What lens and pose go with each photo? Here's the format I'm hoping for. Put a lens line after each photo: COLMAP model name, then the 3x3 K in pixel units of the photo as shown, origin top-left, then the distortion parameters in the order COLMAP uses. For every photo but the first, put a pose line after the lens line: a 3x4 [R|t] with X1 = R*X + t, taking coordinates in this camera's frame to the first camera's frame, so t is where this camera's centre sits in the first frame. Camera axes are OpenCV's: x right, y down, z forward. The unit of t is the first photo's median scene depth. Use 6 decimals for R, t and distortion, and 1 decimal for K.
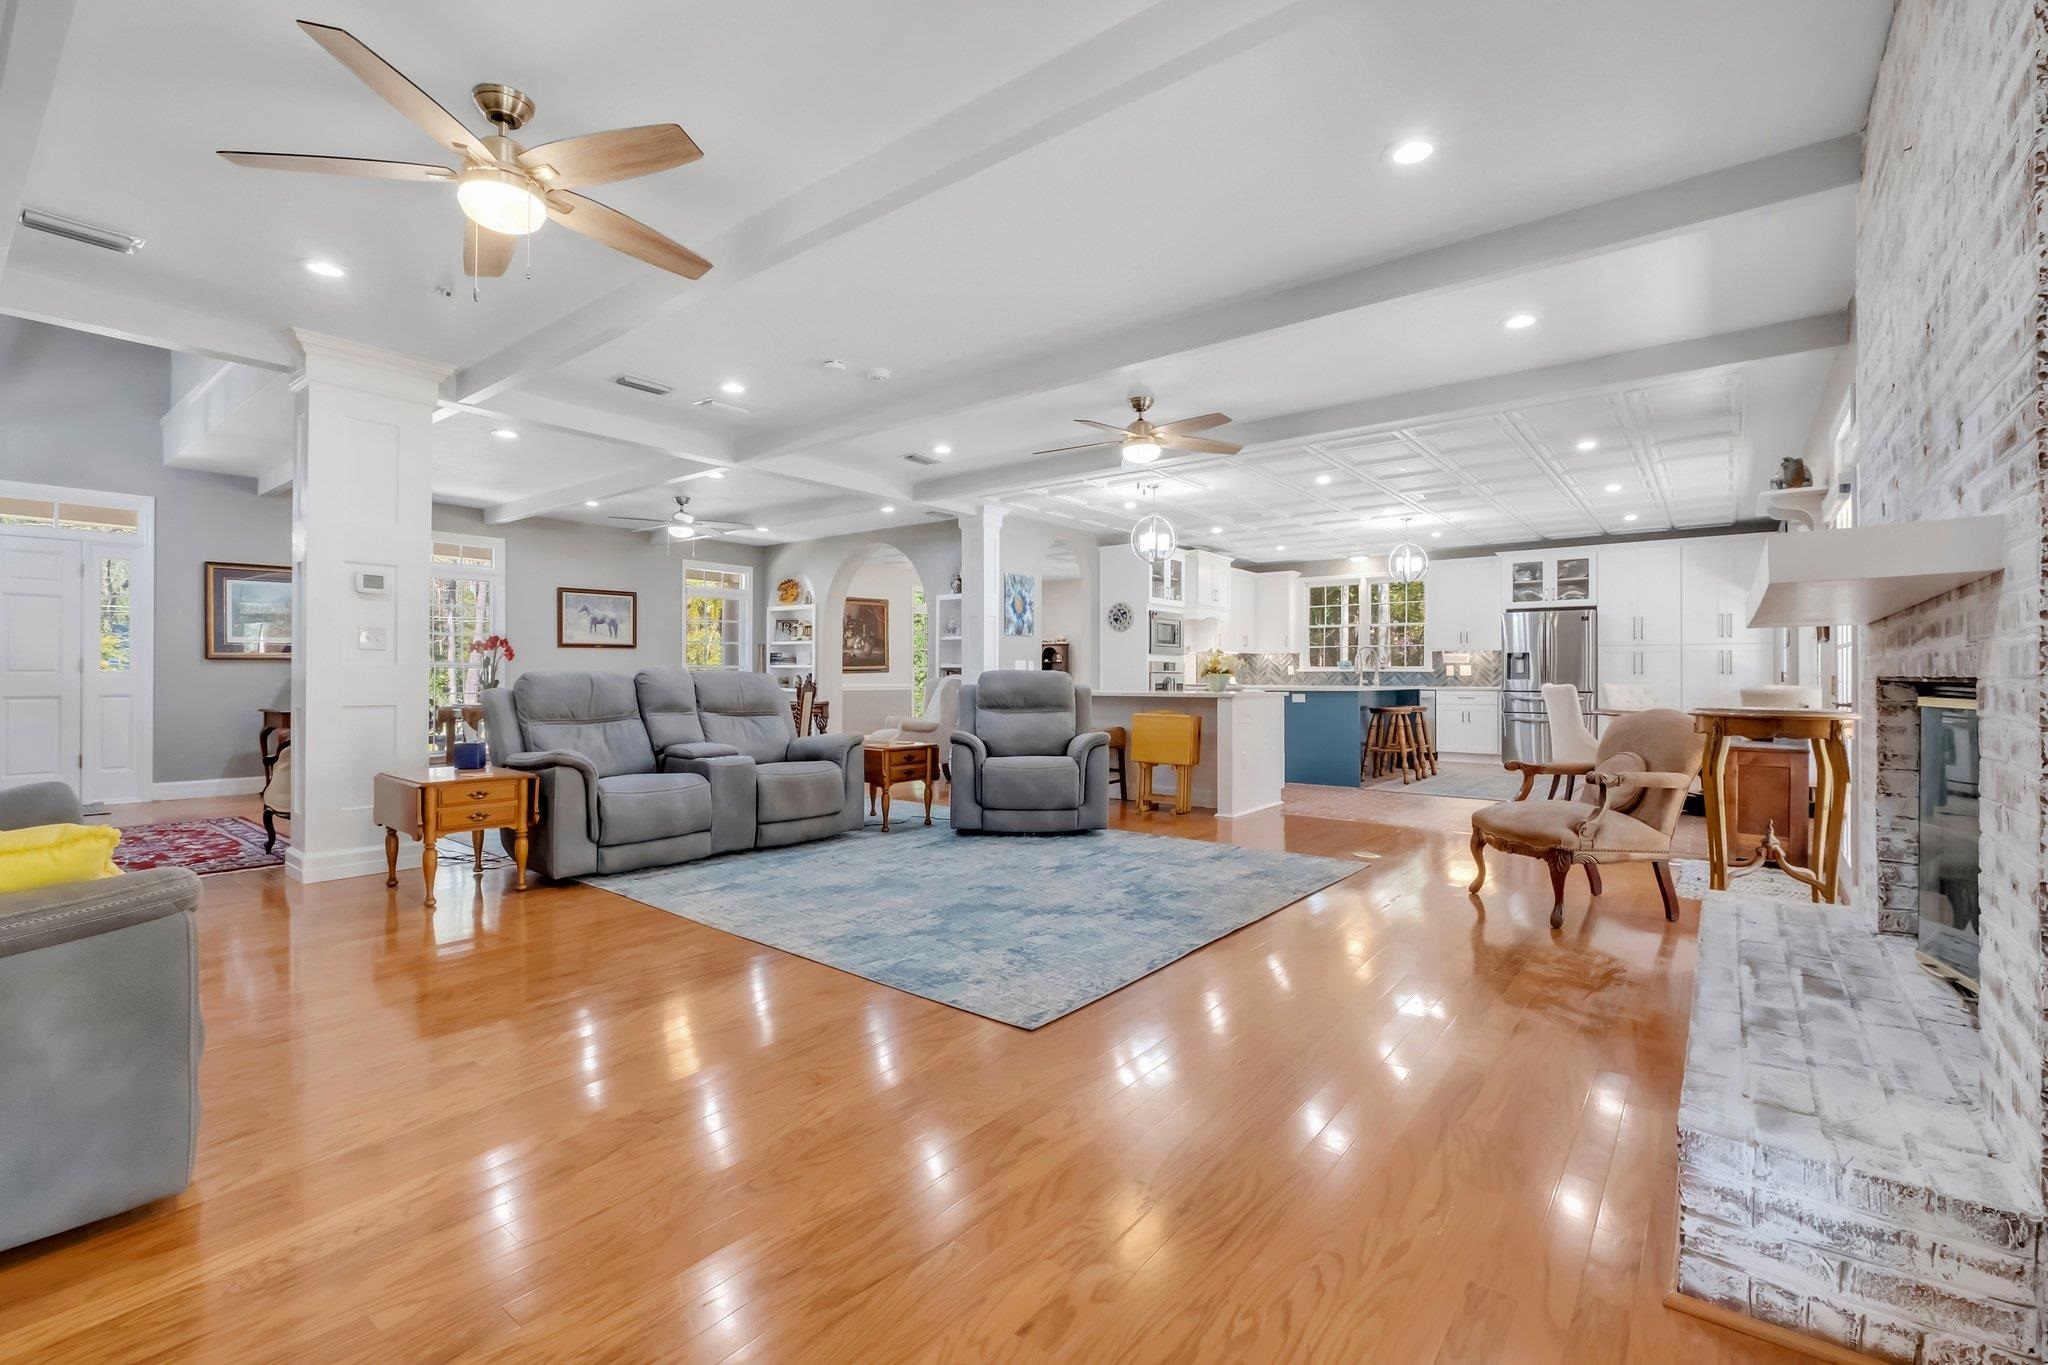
lens RADIAL K [[888.5, 0, 1015.0], [0, 888.5, 671.7], [0, 0, 1]] dist [-0.007774, 0.000539]
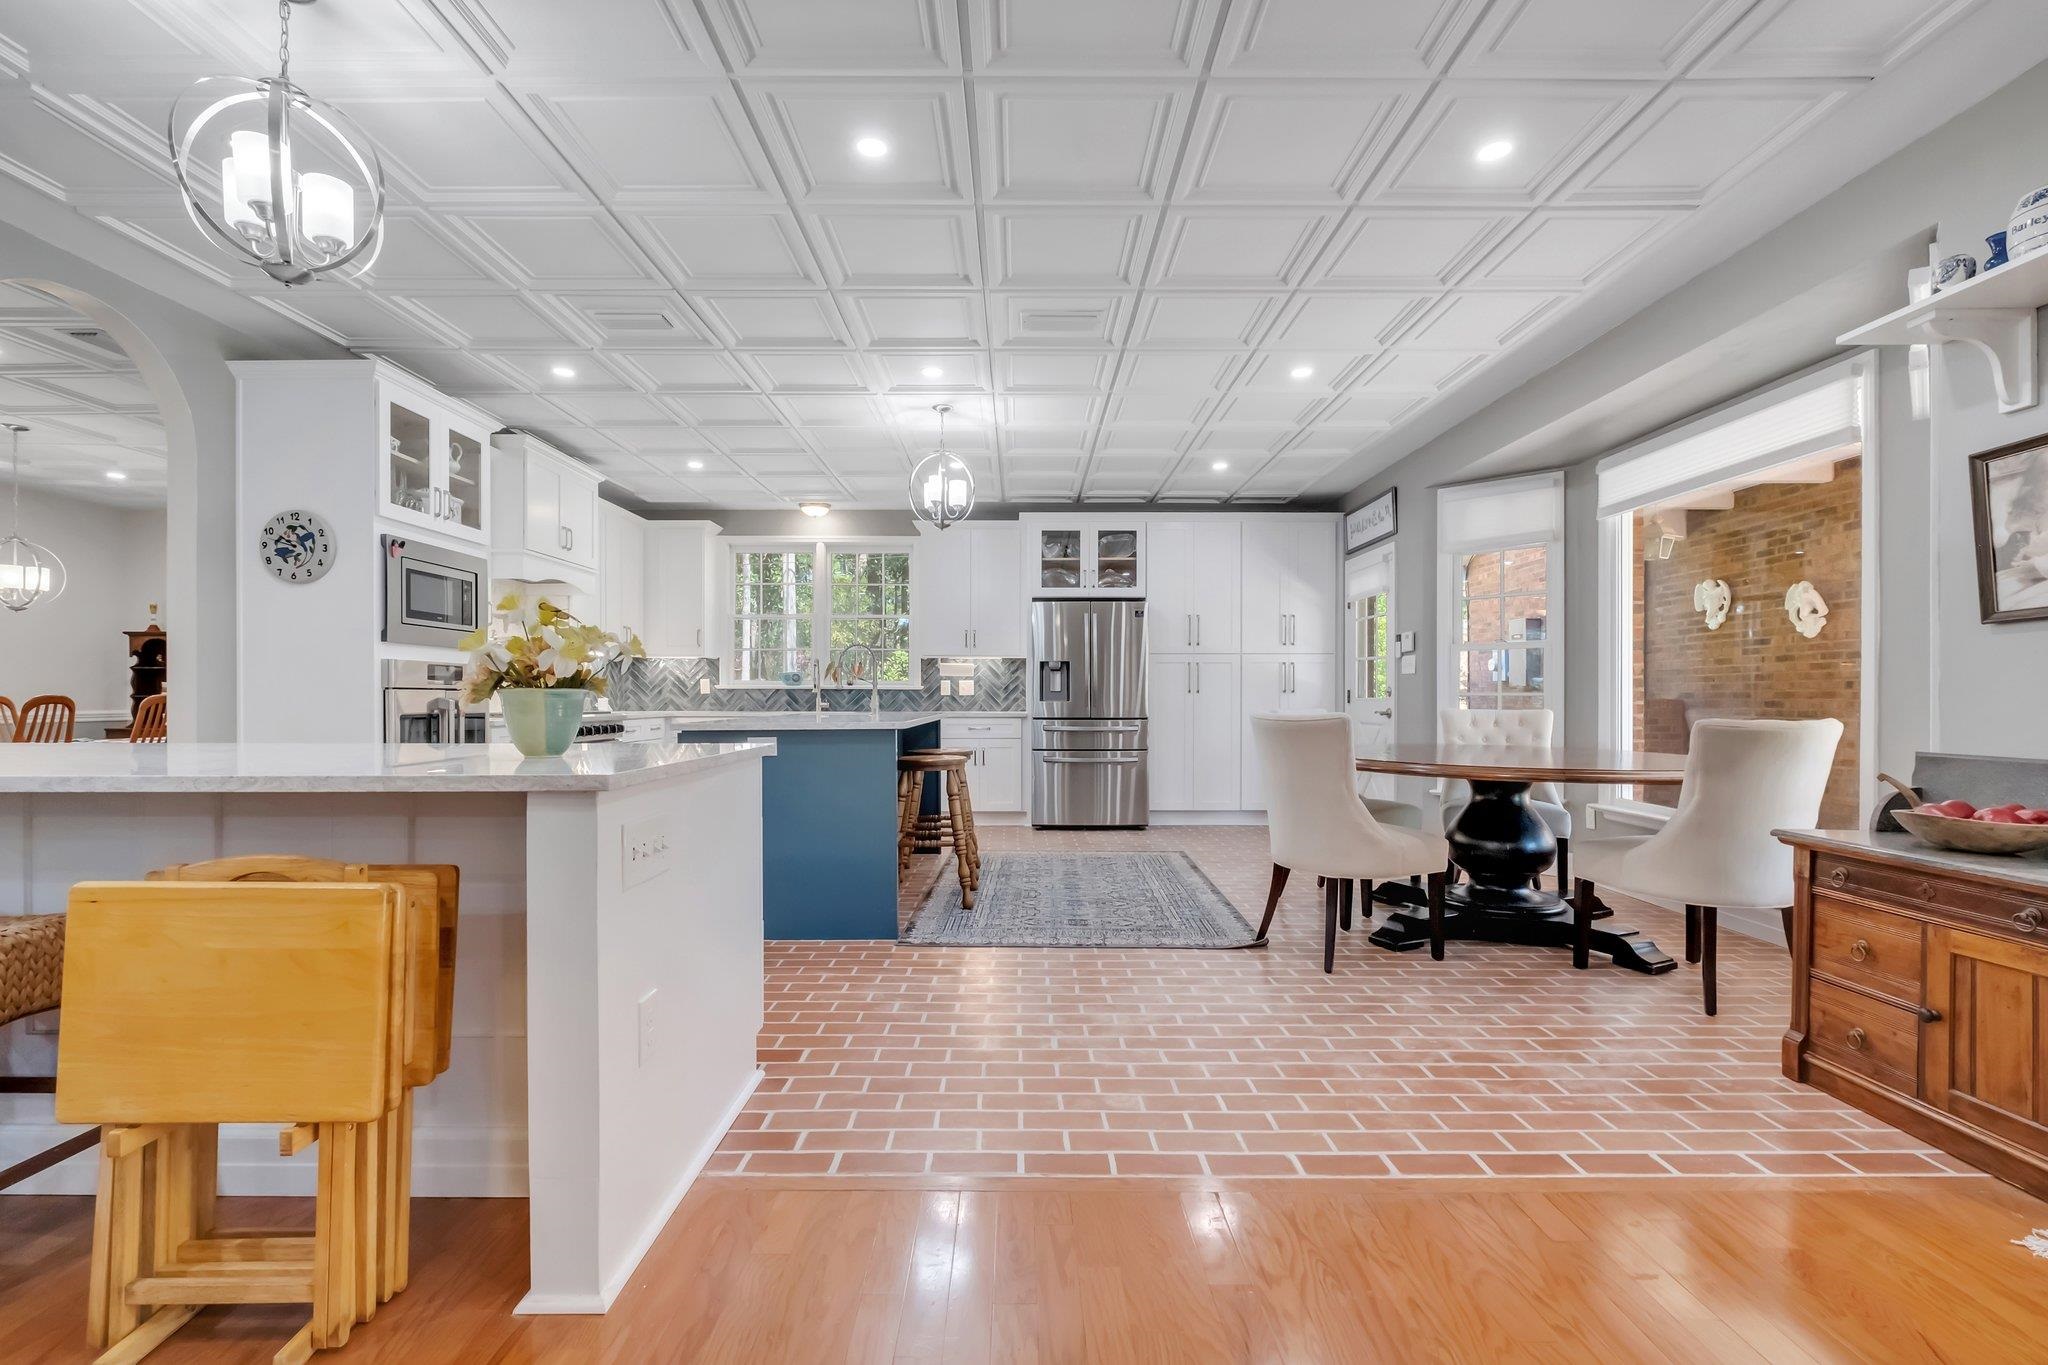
lens RADIAL K [[900.5, 0, 1015.9], [0, 900.5, 702.7], [0, 0, 1]] dist [-0.007668, -0.000203]
pose [[0.783795, -0.005168, 0.620998, 0.122375], [-0.002347, 0.999934, 0.011284, 0.002503], [-0.621015, -0.010302, 0.783731, 0.494673]]
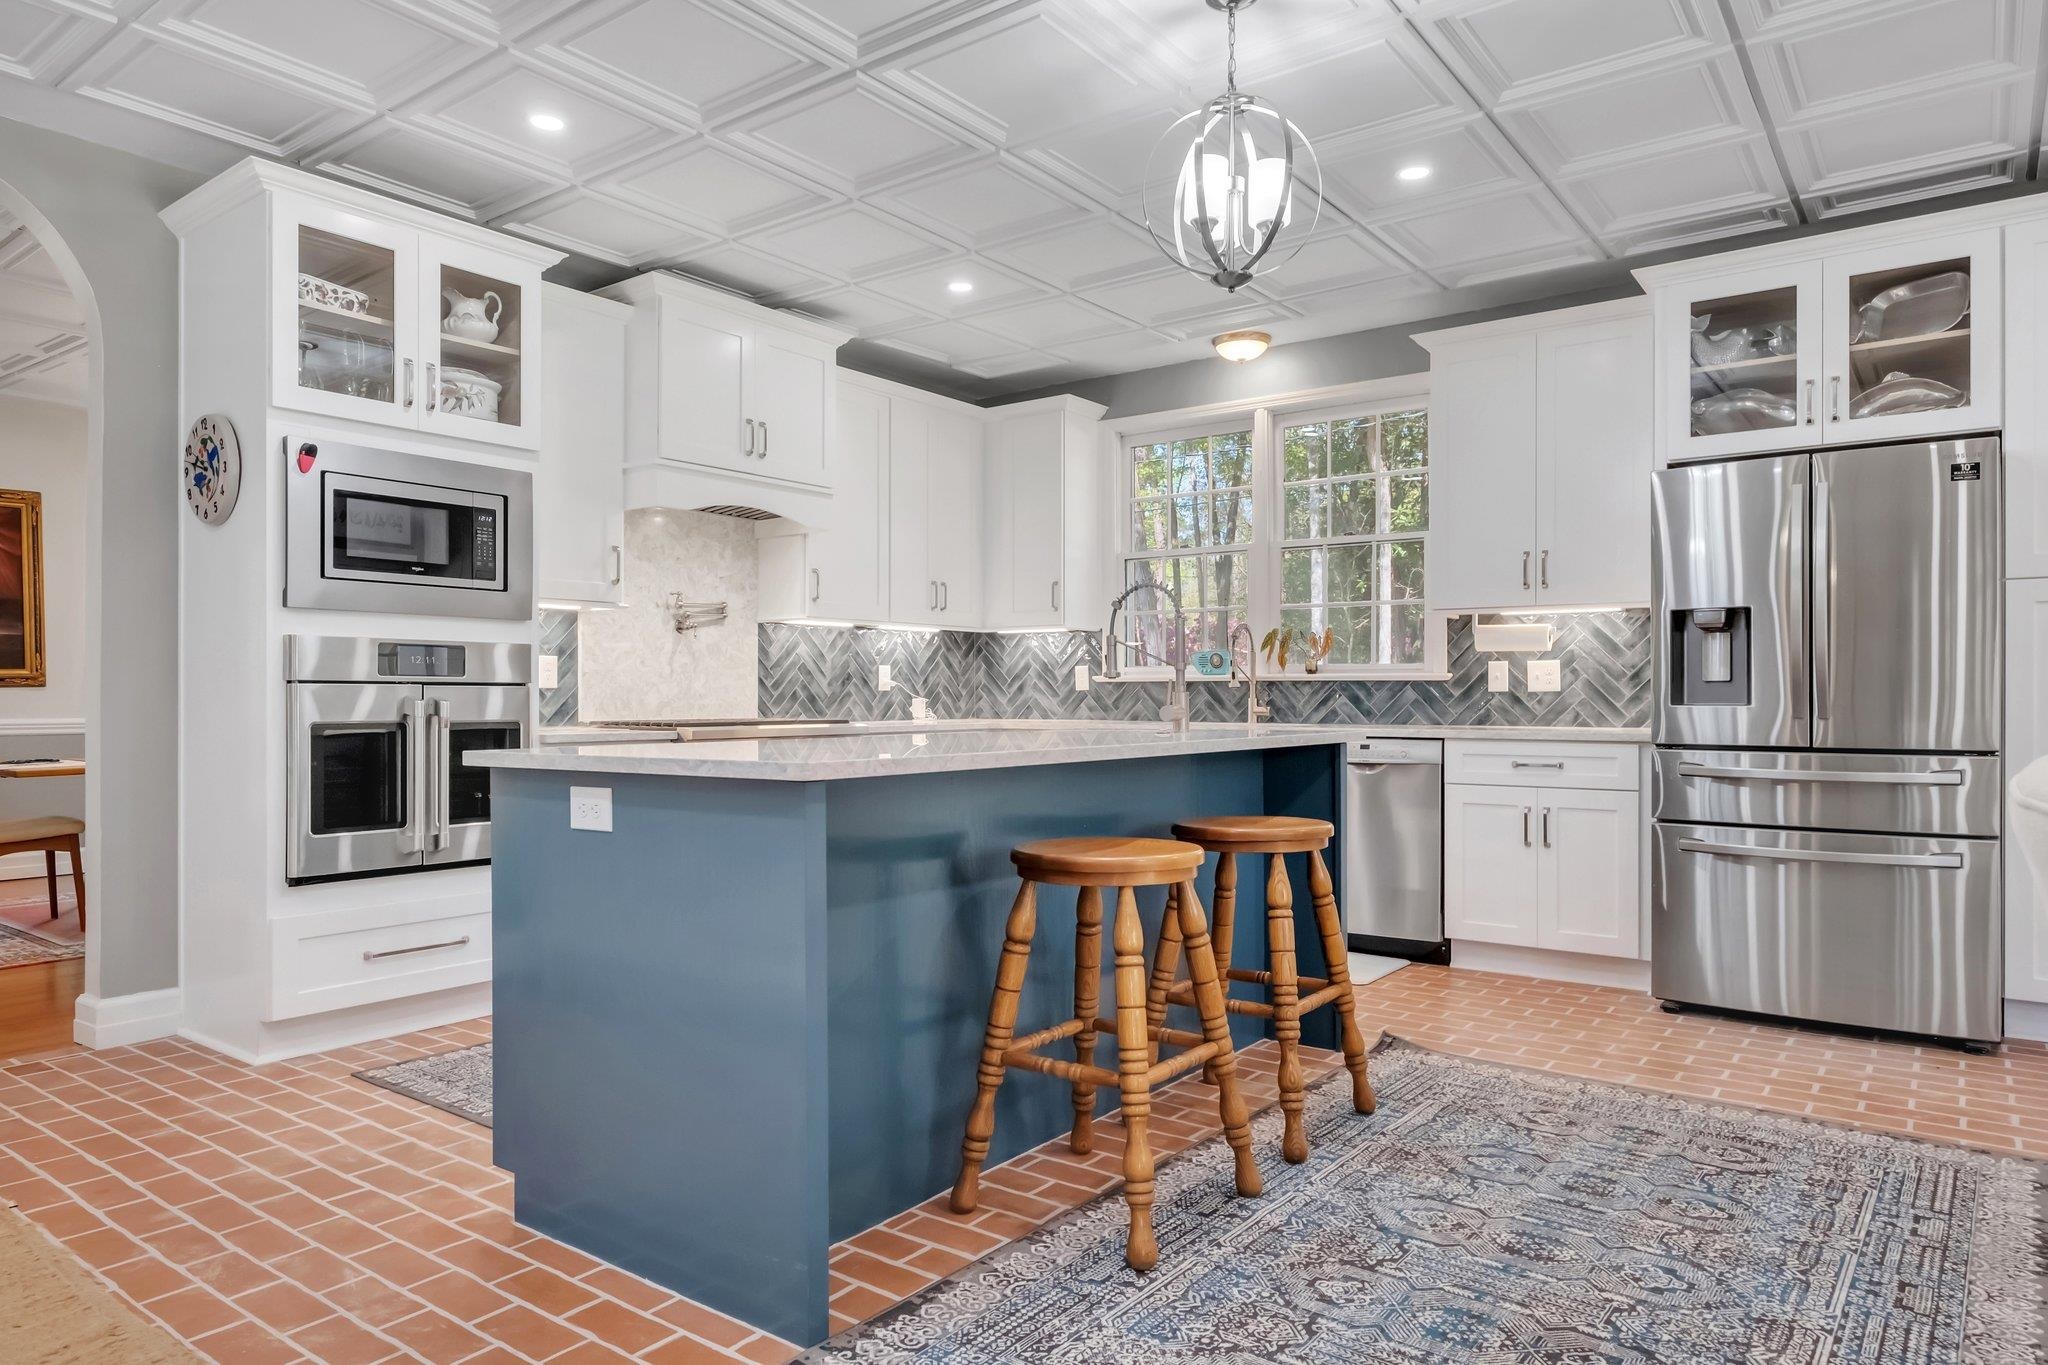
lens RADIAL K [[1265.4, 0, 1020.3], [0, 1265.4, 695.1], [0, 0, 1]] dist [-0.003901, 0.005738]
pose [[0.999604, -0.002173, 0.028073, 0.349252], [0.002050, 0.999988, 0.004428, 0.003737], [-0.028082, -0.004368, 0.999596, 0.625645]]
